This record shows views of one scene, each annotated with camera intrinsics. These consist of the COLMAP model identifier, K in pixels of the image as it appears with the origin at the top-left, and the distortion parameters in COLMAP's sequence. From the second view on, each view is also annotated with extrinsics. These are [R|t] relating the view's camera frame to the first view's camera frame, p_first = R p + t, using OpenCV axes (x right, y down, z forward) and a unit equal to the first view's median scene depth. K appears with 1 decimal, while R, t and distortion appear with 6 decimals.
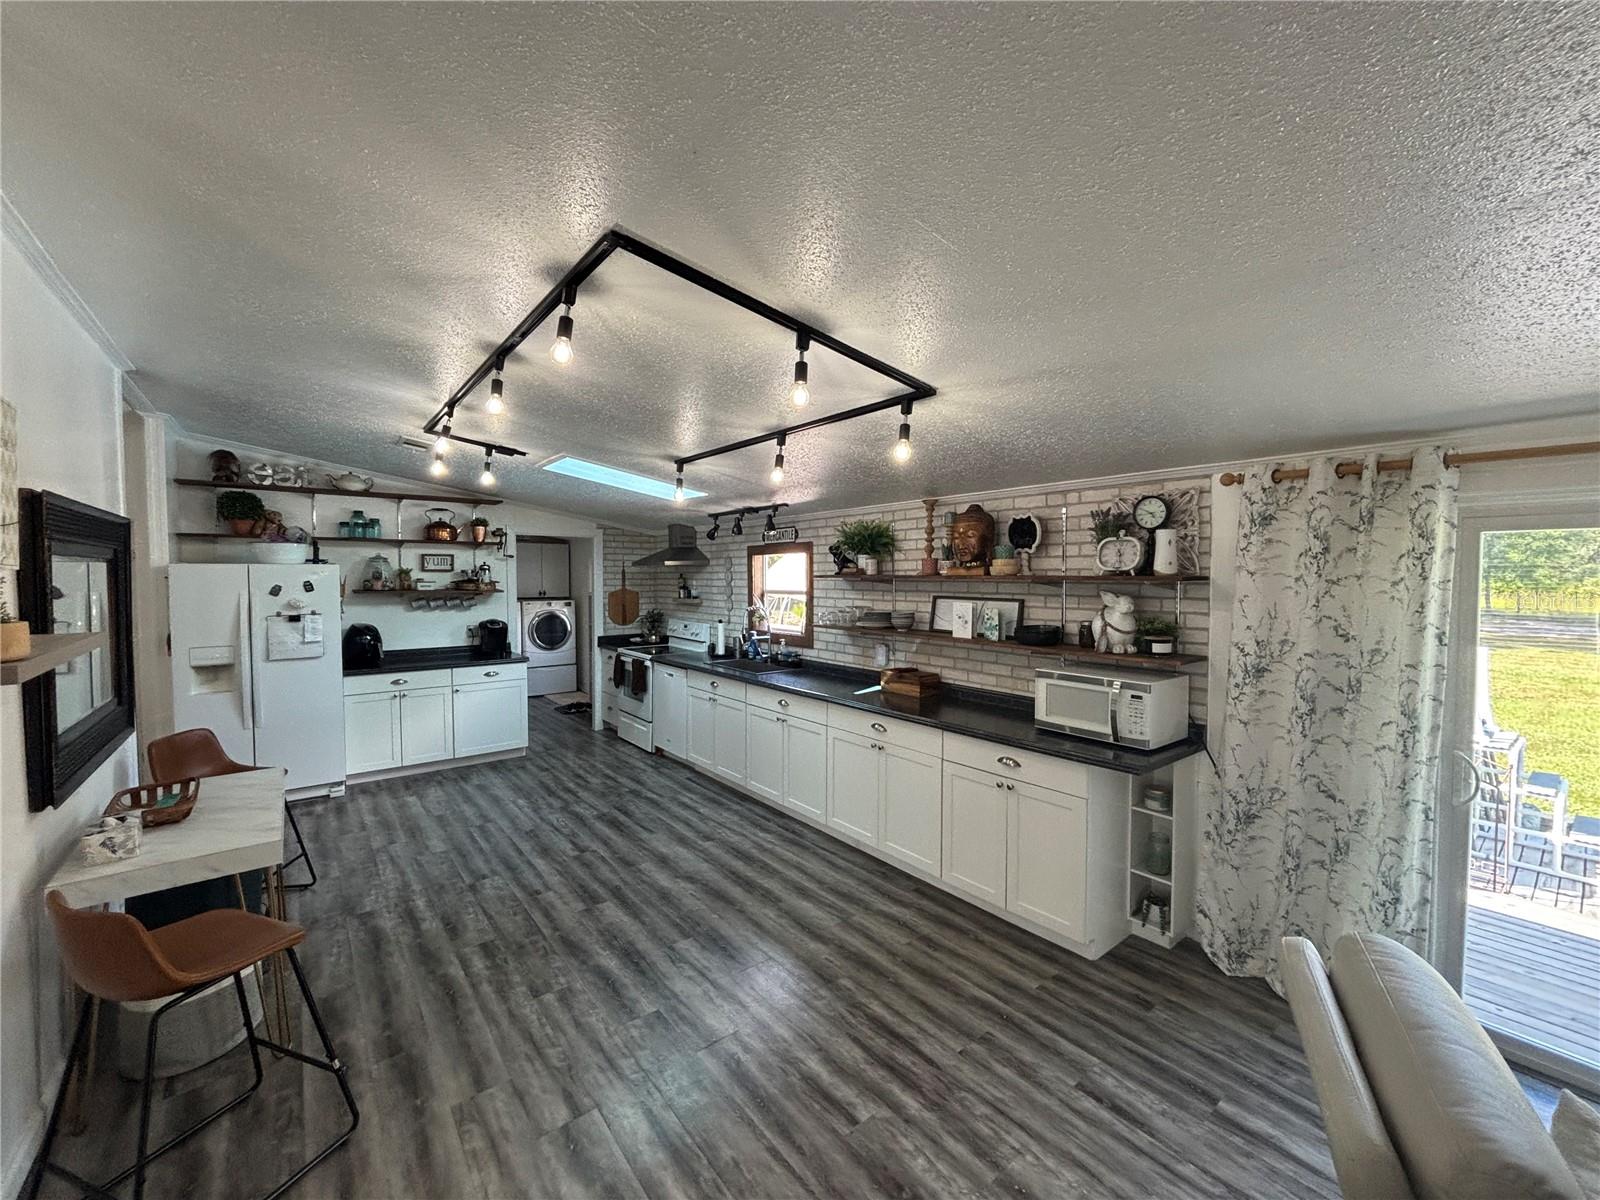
lens RADIAL K [[650.4, 0, 800.0], [0, 650.4, 600.0], [0, 0, 1]] dist [0.006324, -0.000276]
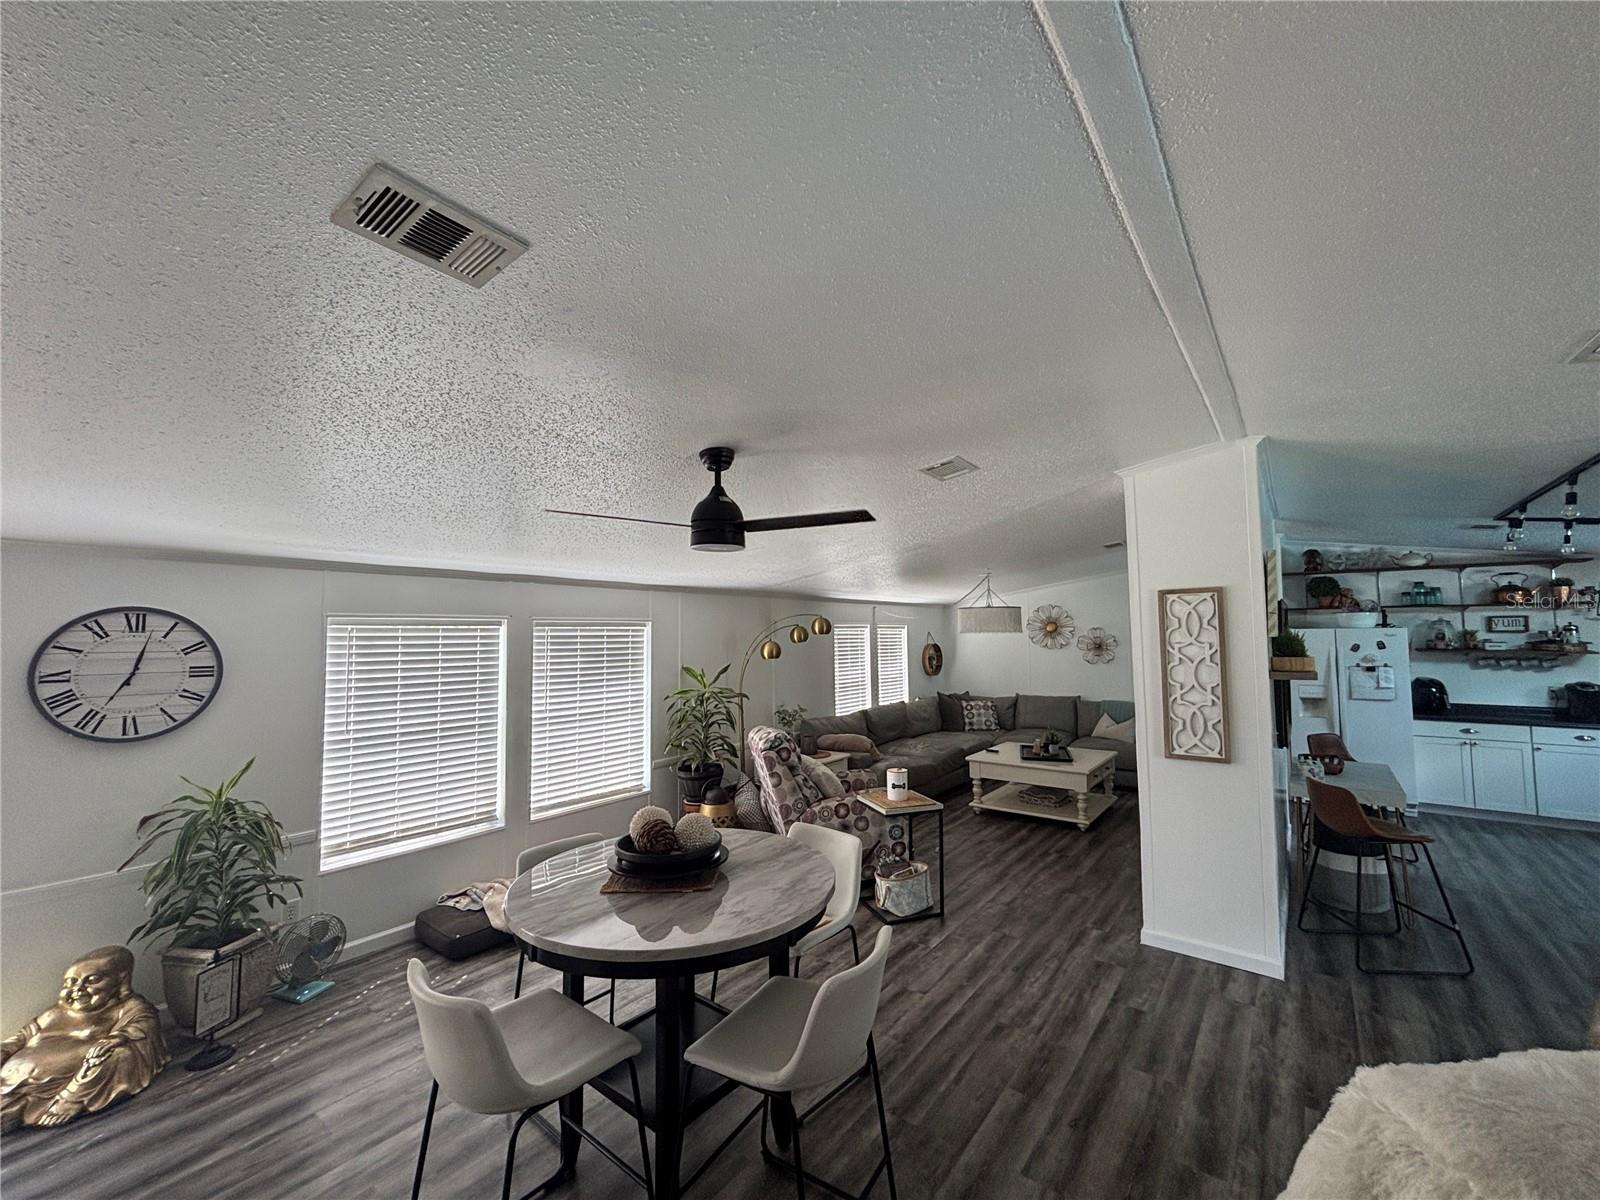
lens RADIAL K [[650.4, 0, 800.0], [0, 650.4, 600.0], [0, 0, 1]] dist [0.006324, -0.000276]
pose [[0.247193, -0.054703, -0.967421, 0.216040], [-0.031992, 0.997400, -0.064573, 0.010324], [0.968438, 0.046911, 0.244800, -0.424848]]
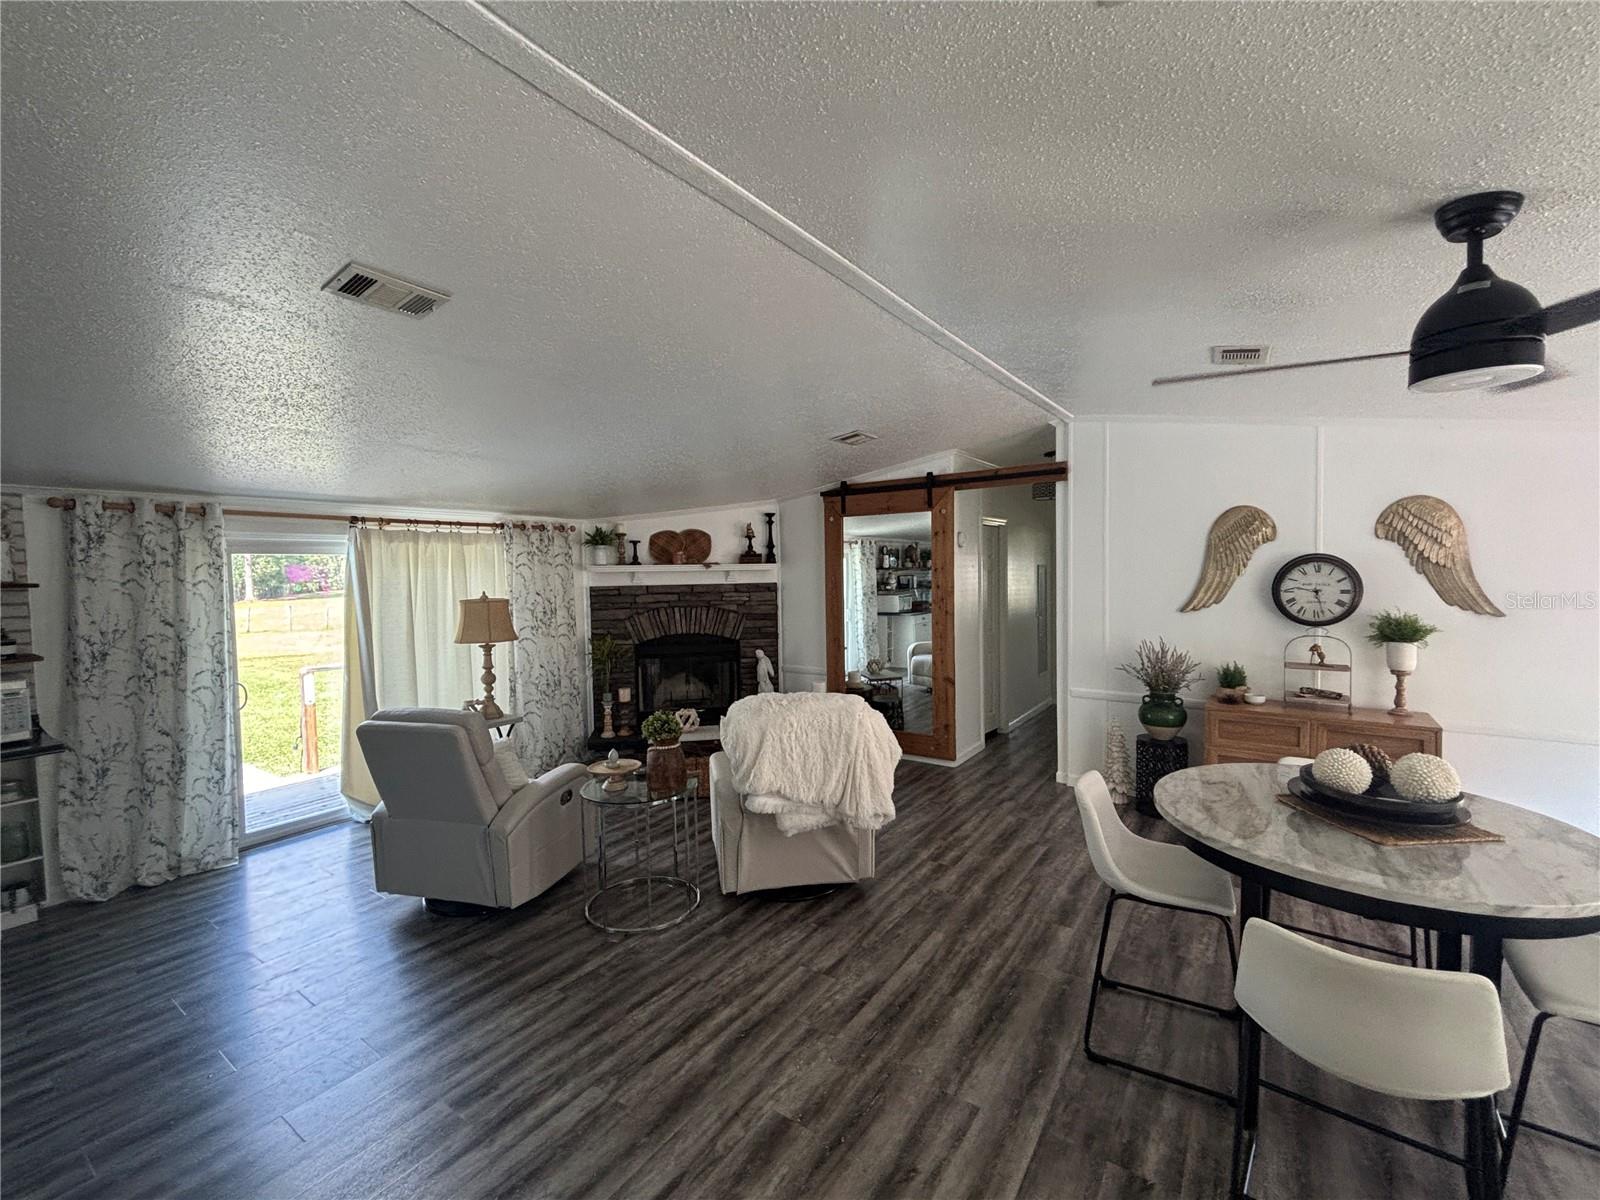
lens RADIAL K [[664.7, 0, 812.5], [0, 664.7, 595.6], [0, 0, 1]] dist [-0.002142, -0.000246]
pose [[-0.300504, -0.031467, 0.953261, -0.517610], [0.057370, 0.997050, 0.050998, 0.002406], [-0.952054, 0.070014, -0.297812, 0.026596]]
